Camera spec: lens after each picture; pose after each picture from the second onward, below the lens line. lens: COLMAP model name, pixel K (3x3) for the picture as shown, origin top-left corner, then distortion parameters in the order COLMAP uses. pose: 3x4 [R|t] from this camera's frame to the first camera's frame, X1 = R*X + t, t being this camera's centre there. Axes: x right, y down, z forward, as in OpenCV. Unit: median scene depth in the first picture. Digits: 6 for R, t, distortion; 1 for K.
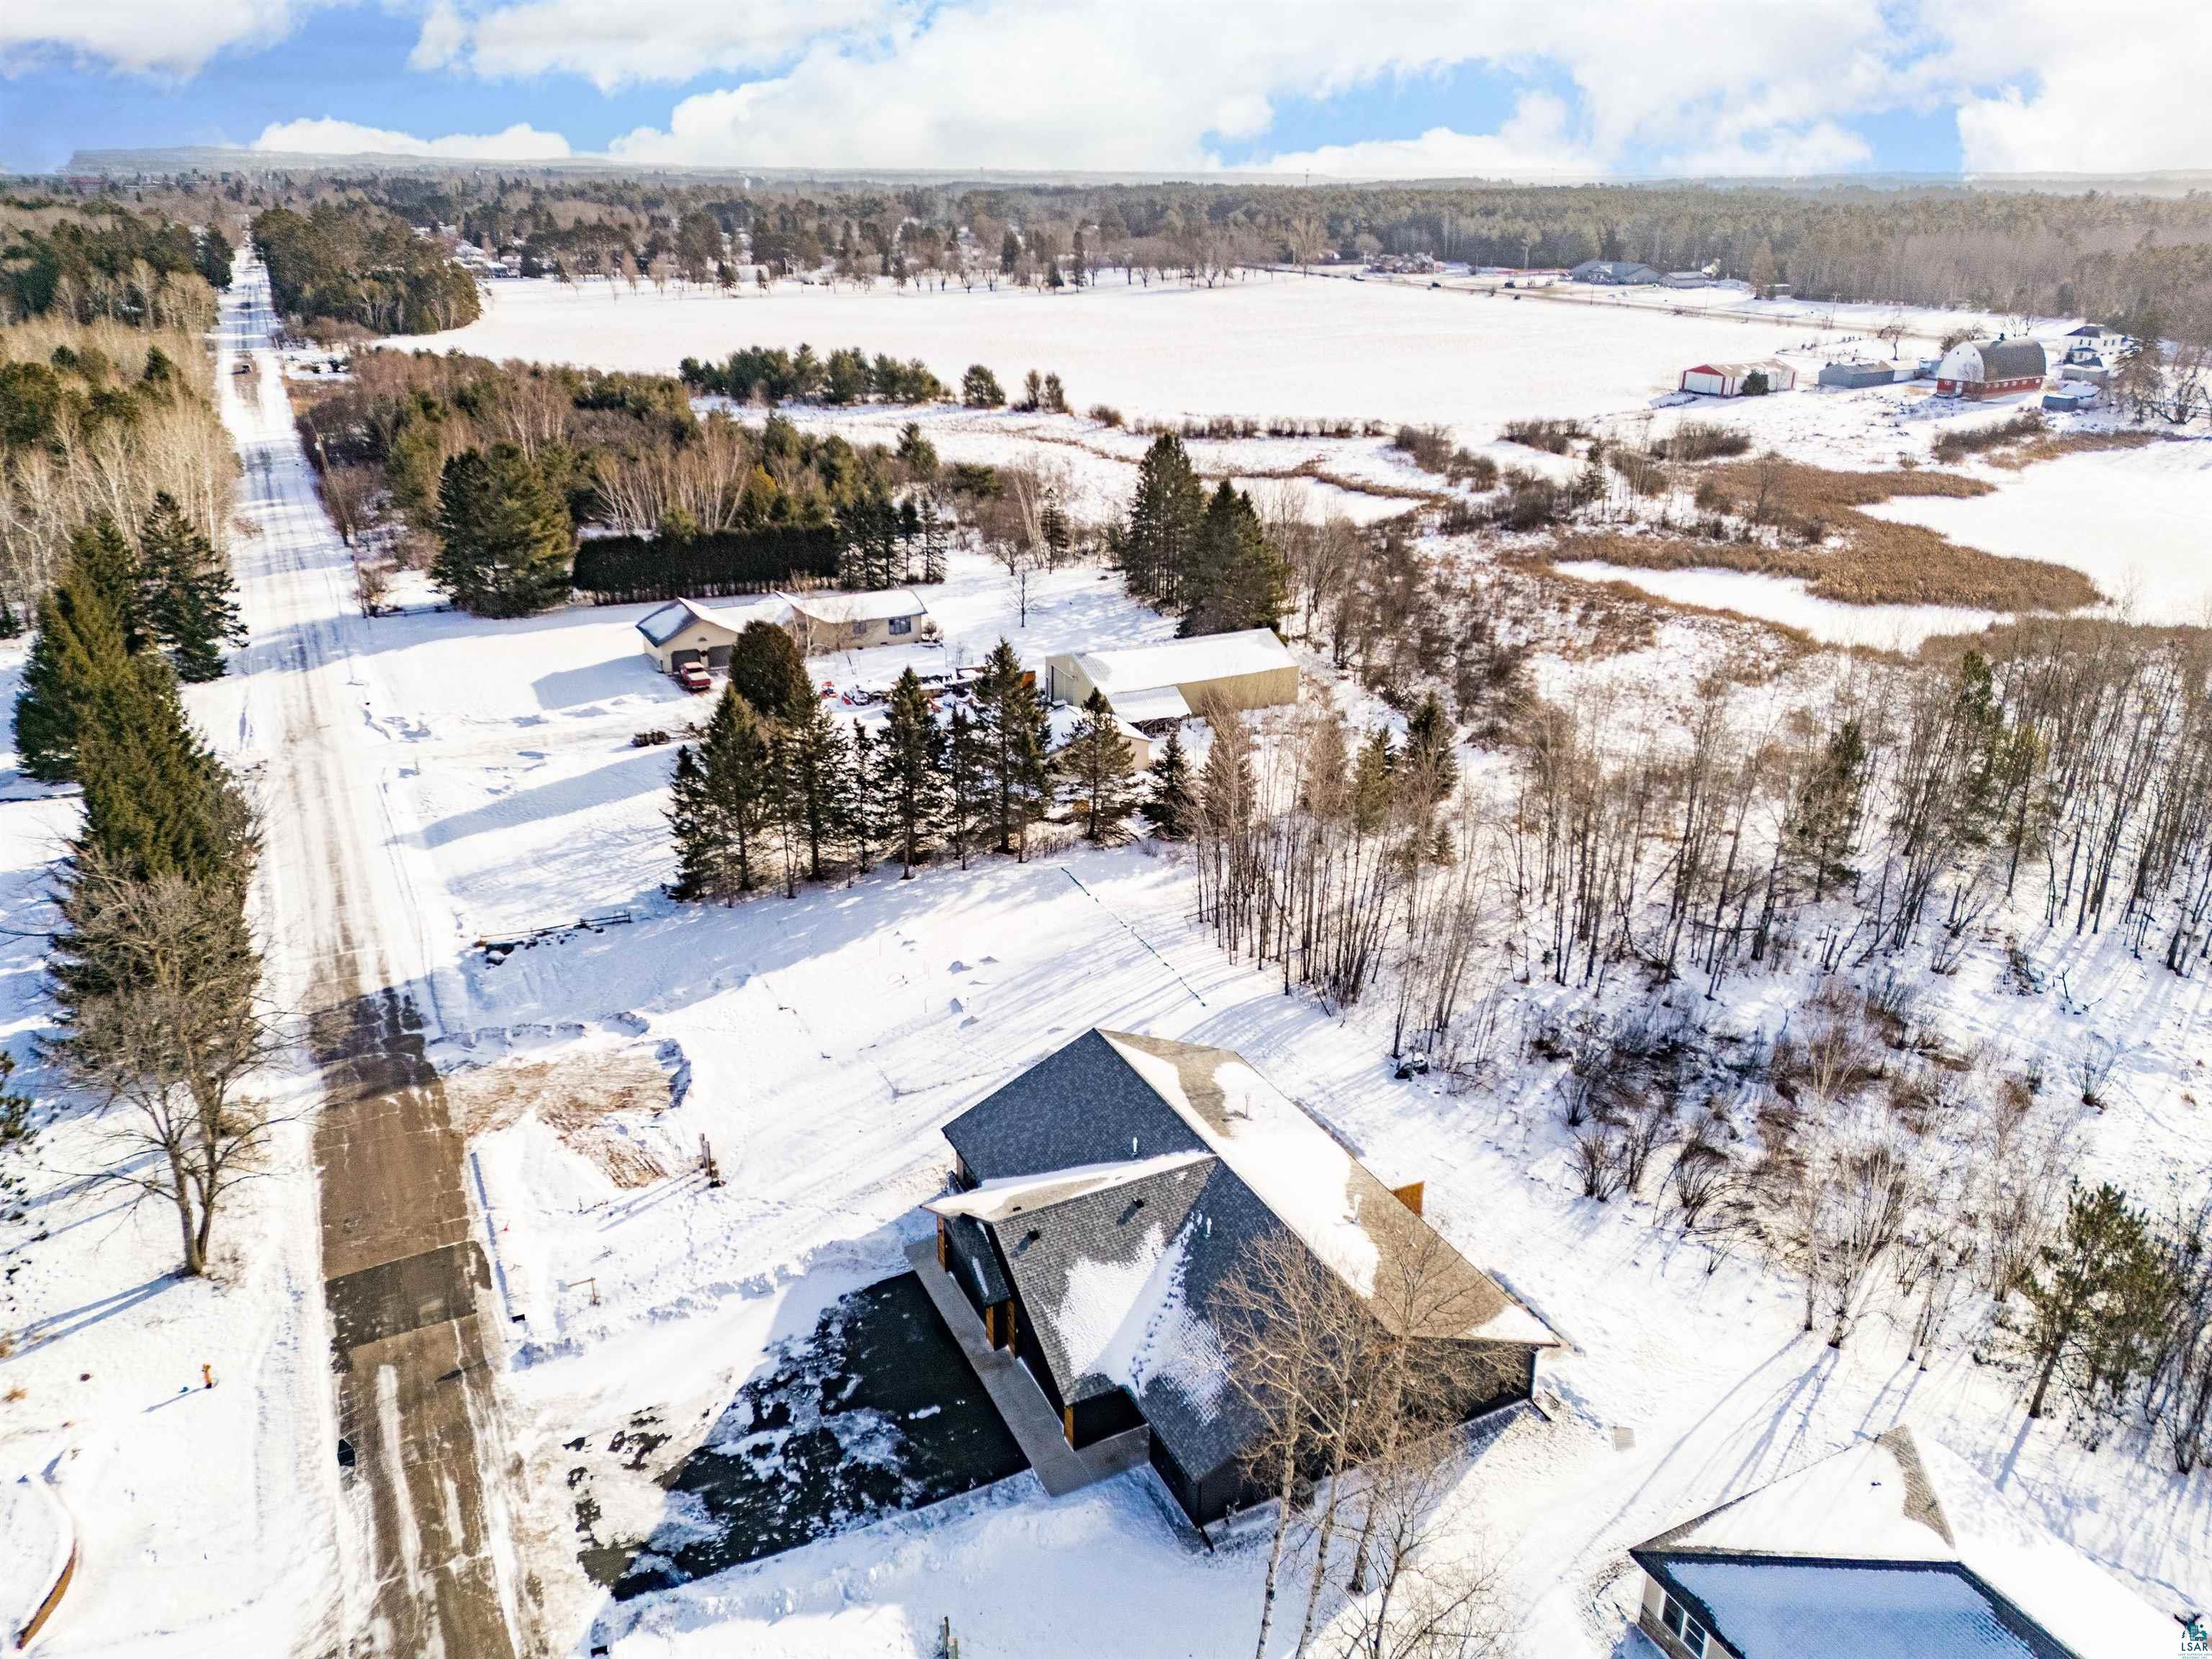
lens RADIAL K [[1568.2, 0, 1108.5], [0, 1568.2, 877.3], [0, 0, 1]] dist [0.077019, -0.057839]
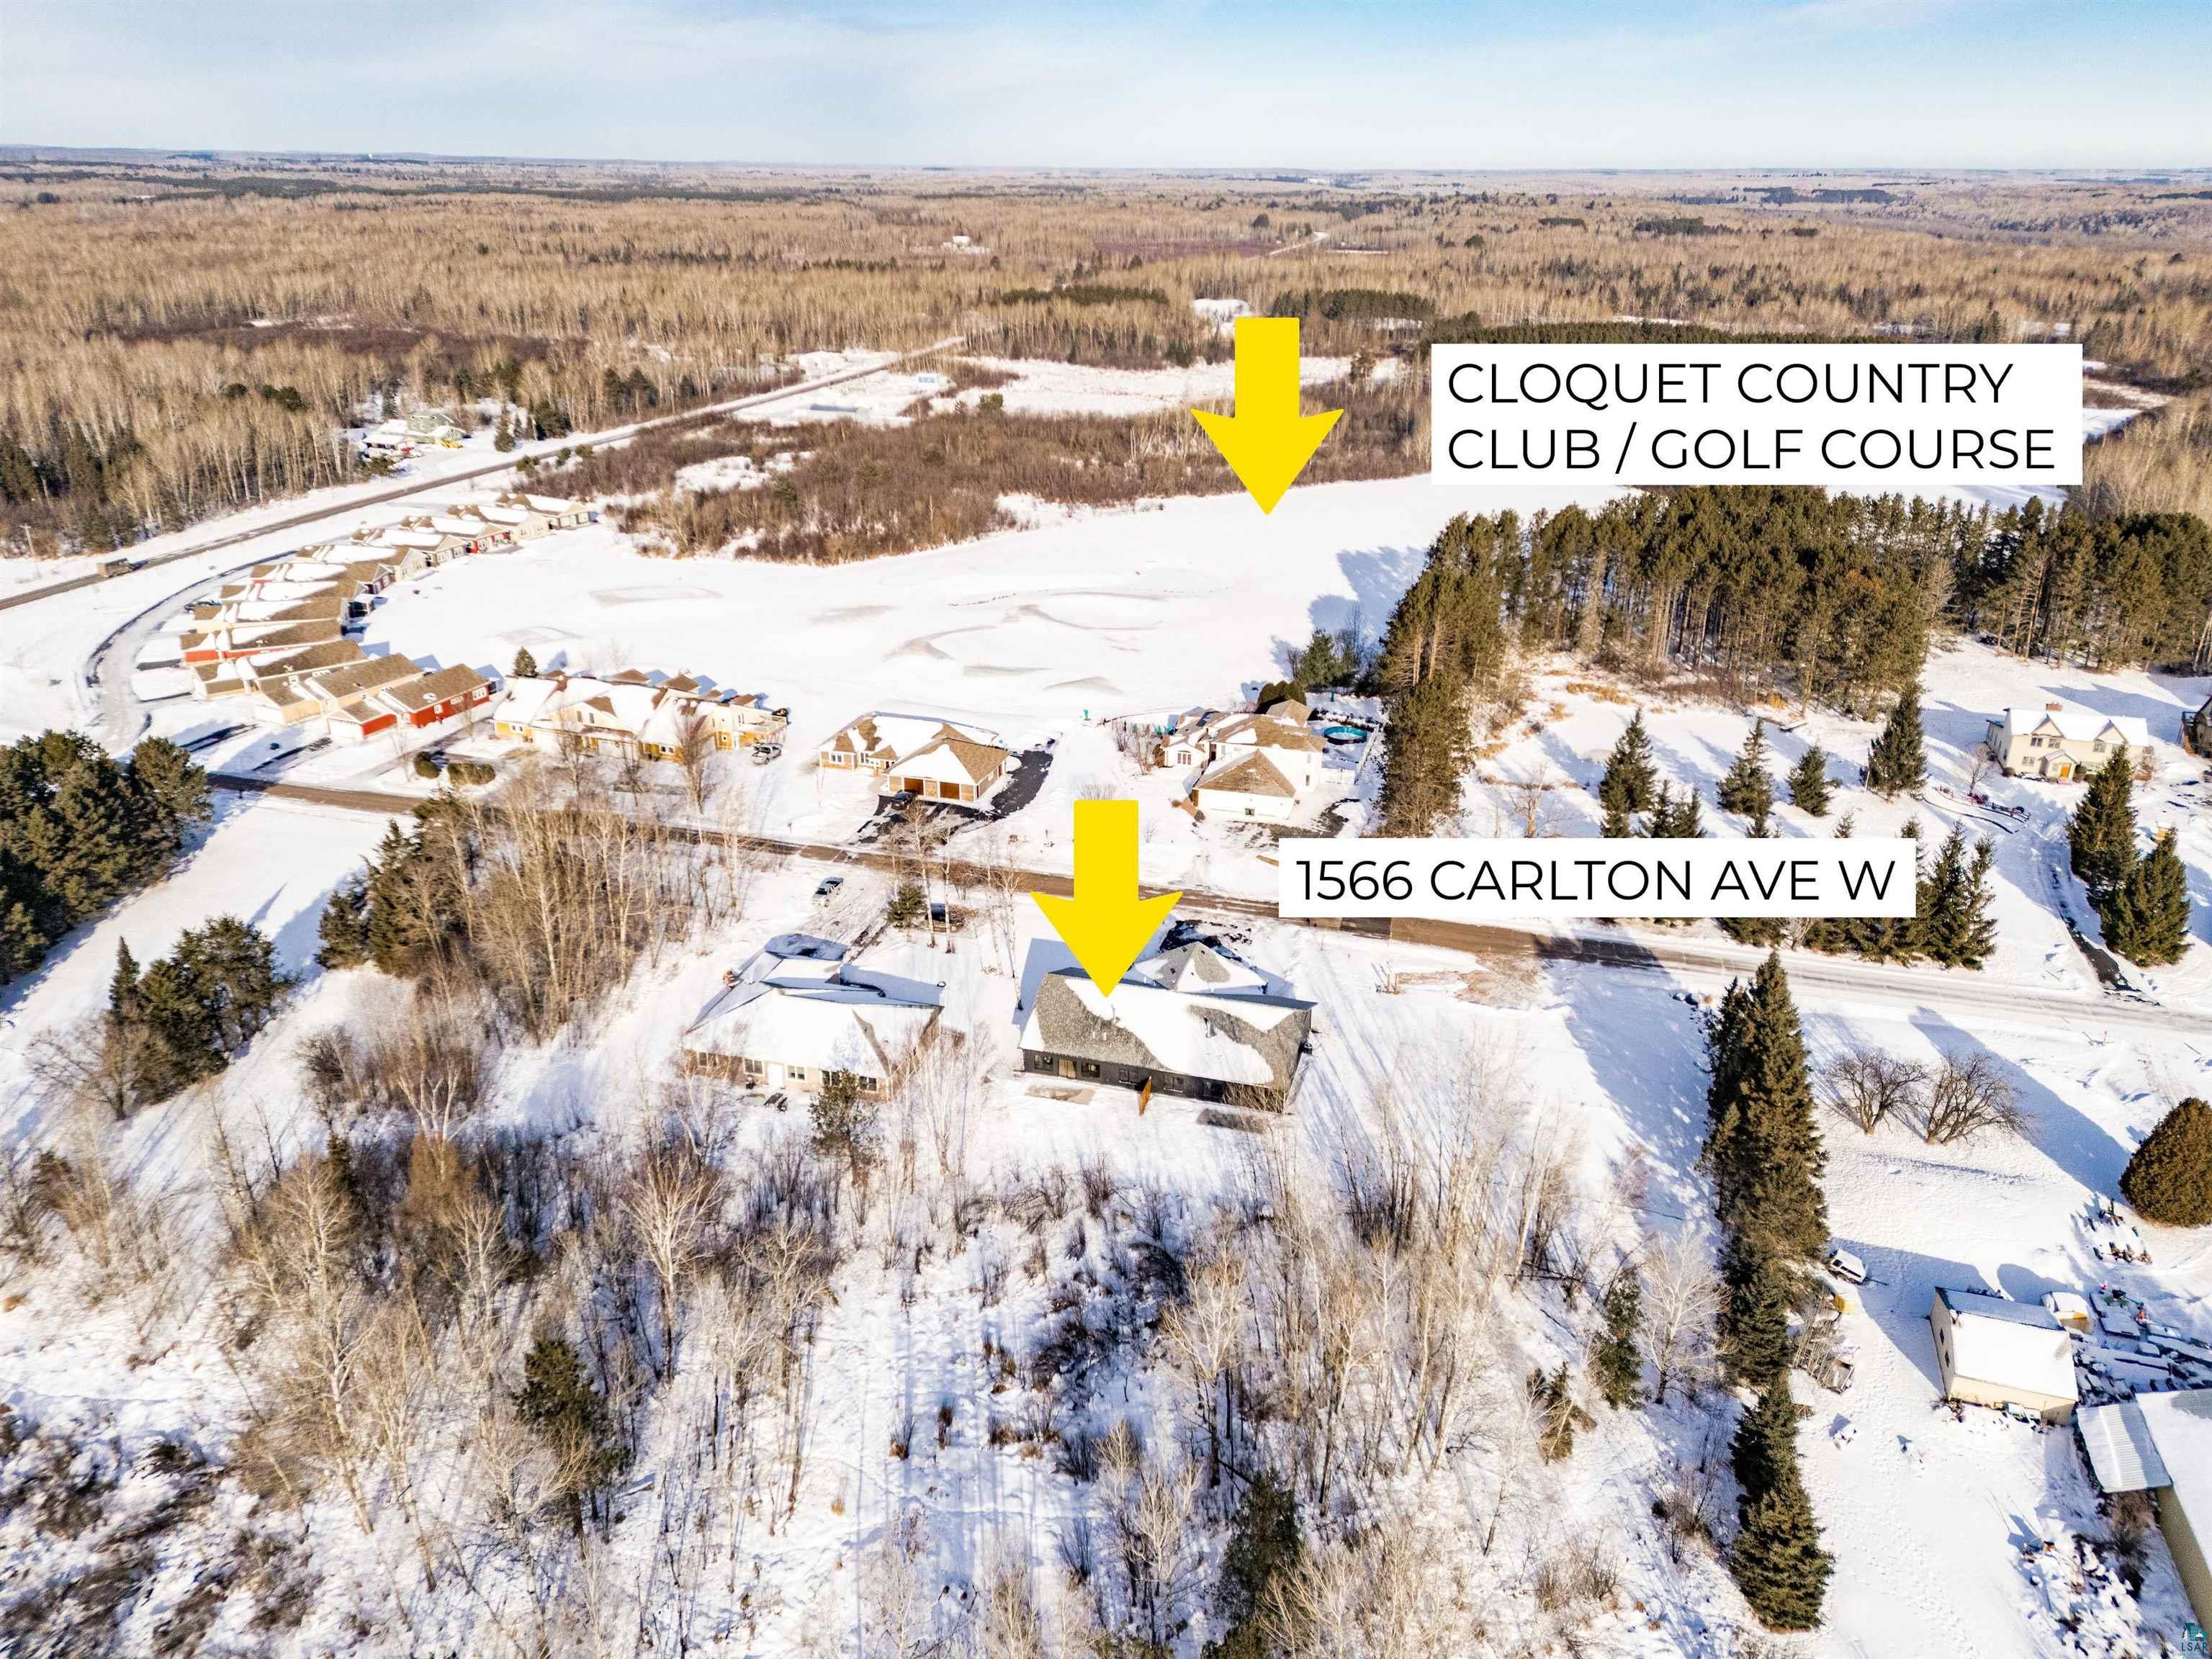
lens RADIAL K [[1596.2, 0, 1106.0], [0, 1596.2, 829.5], [0, 0, 1]] dist [0.138035, -0.165282]
pose [[-0.679488, 0.271791, -0.681488, 1.358200], [-0.307225, 0.738095, 0.600690, -1.106067], [0.666265, 0.617532, -0.418026, 1.489866]]
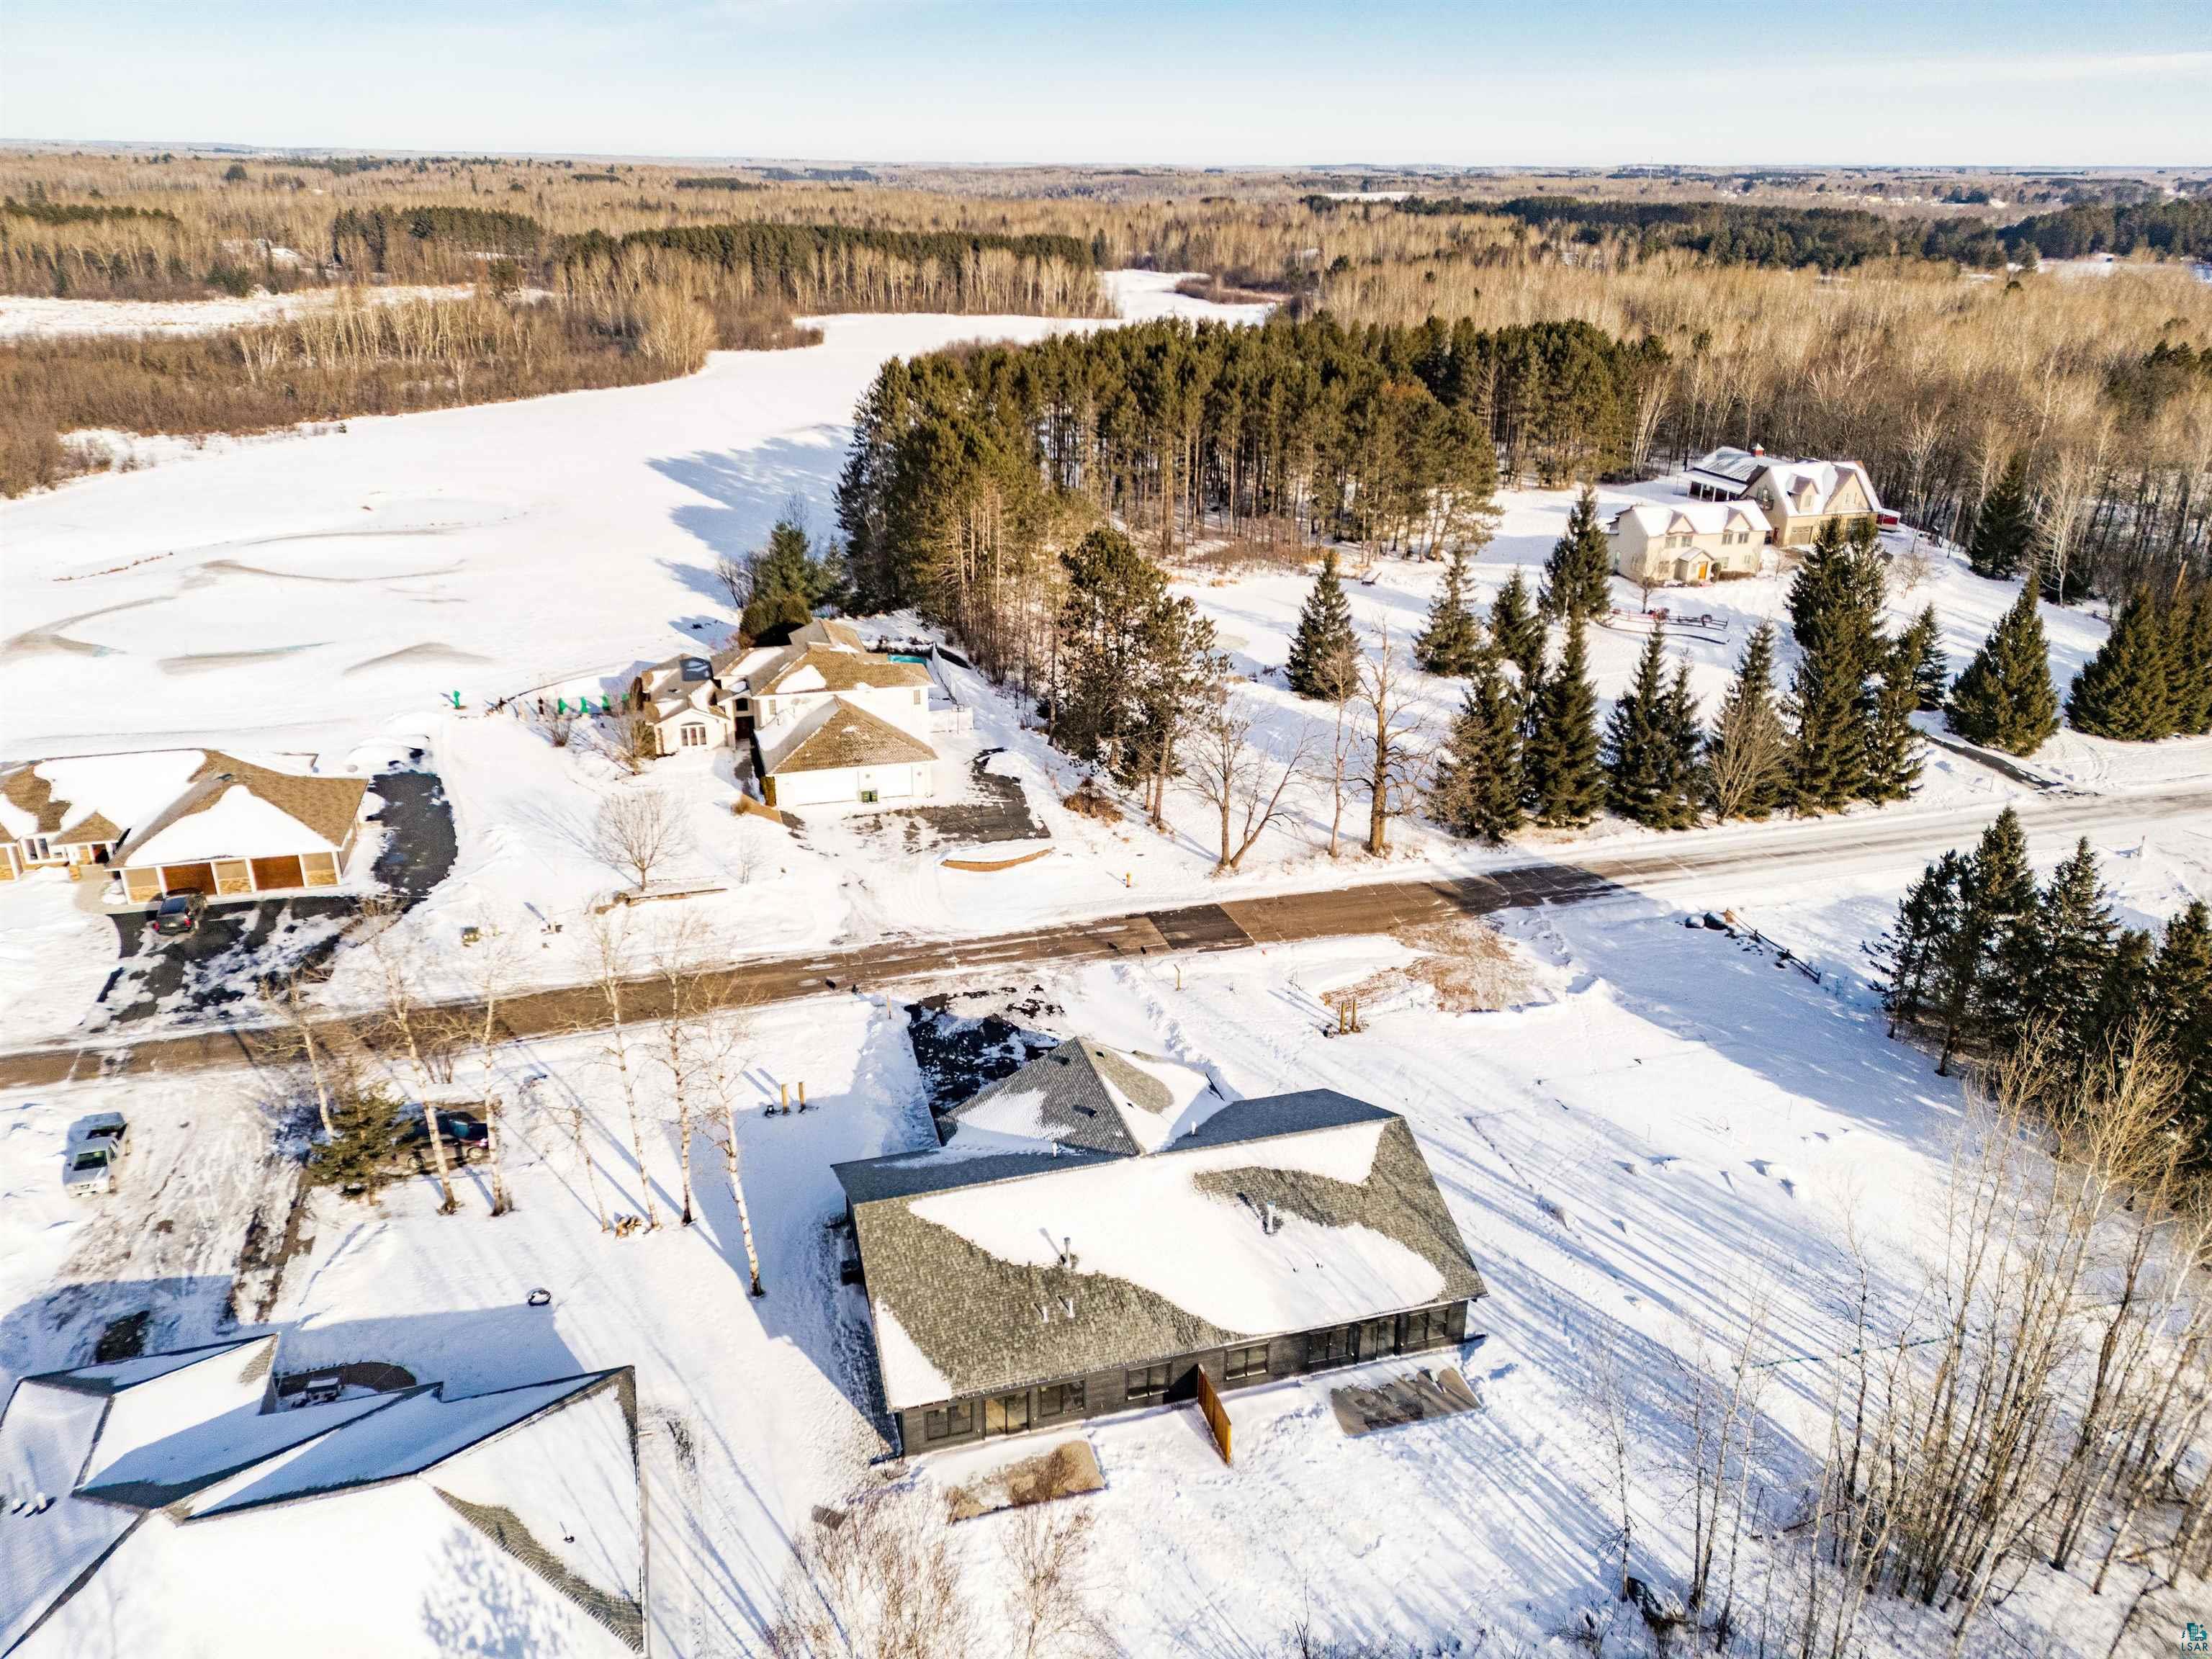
lens RADIAL K [[1596.2, 0, 1106.0], [0, 1596.2, 829.5], [0, 0, 1]] dist [0.138035, -0.165282]
pose [[-0.177508, 0.368167, -0.912658, 0.808907], [-0.411761, 0.814522, 0.408664, -0.347809], [0.893837, 0.448338, 0.007013, 0.759430]]
